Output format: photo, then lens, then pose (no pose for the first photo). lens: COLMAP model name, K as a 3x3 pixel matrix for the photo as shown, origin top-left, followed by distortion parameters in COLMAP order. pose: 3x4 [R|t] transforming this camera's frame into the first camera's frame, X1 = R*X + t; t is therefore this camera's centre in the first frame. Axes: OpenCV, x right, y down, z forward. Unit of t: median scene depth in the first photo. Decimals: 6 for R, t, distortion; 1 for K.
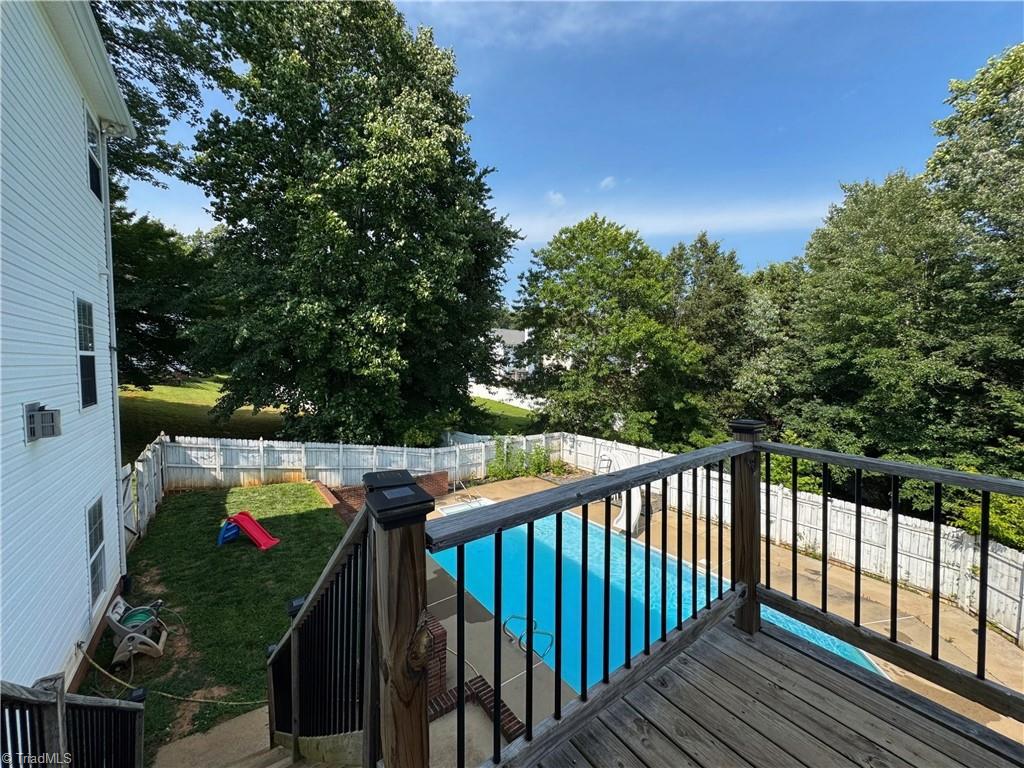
lens RADIAL K [[409.6, 0, 508.4], [0, 409.6, 375.6], [0, 0, 1]] dist [-0.005098, 0.000533]
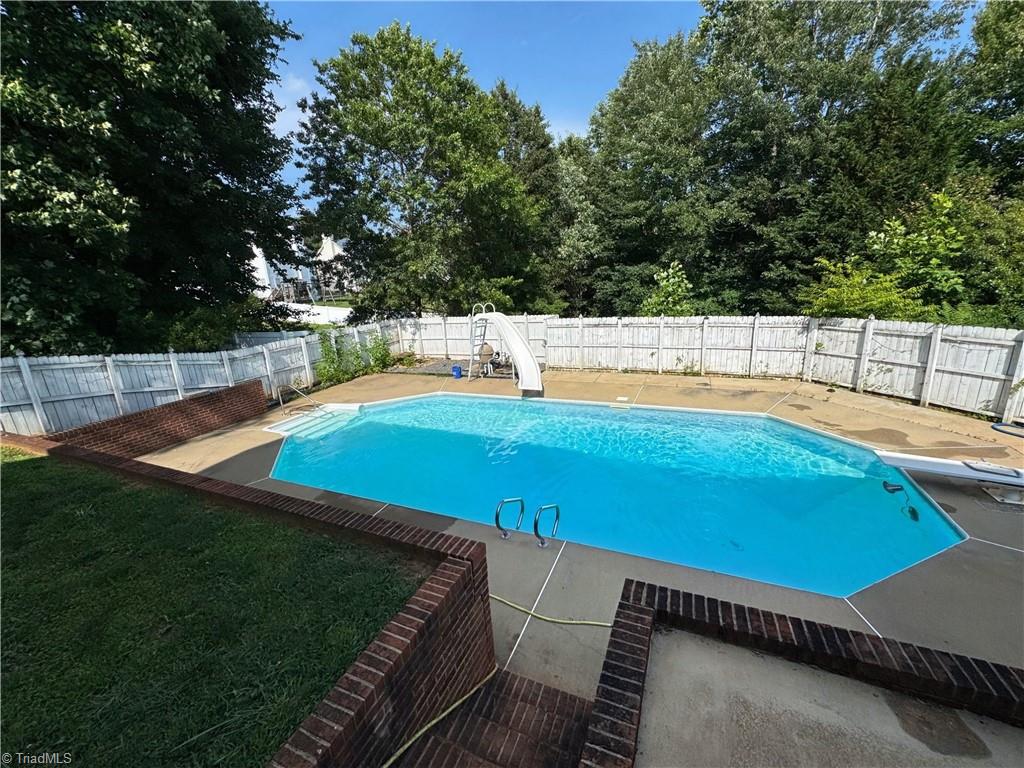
lens RADIAL K [[409.6, 0, 508.3], [0, 409.6, 380.9], [0, 0, 1]] dist [-0.005098, 0.000533]
pose [[0.857344, -0.186011, 0.479960, -0.104538], [0.086575, 0.971249, 0.221765, 0.105465], [-0.507411, -0.148577, 0.848798, 0.194995]]
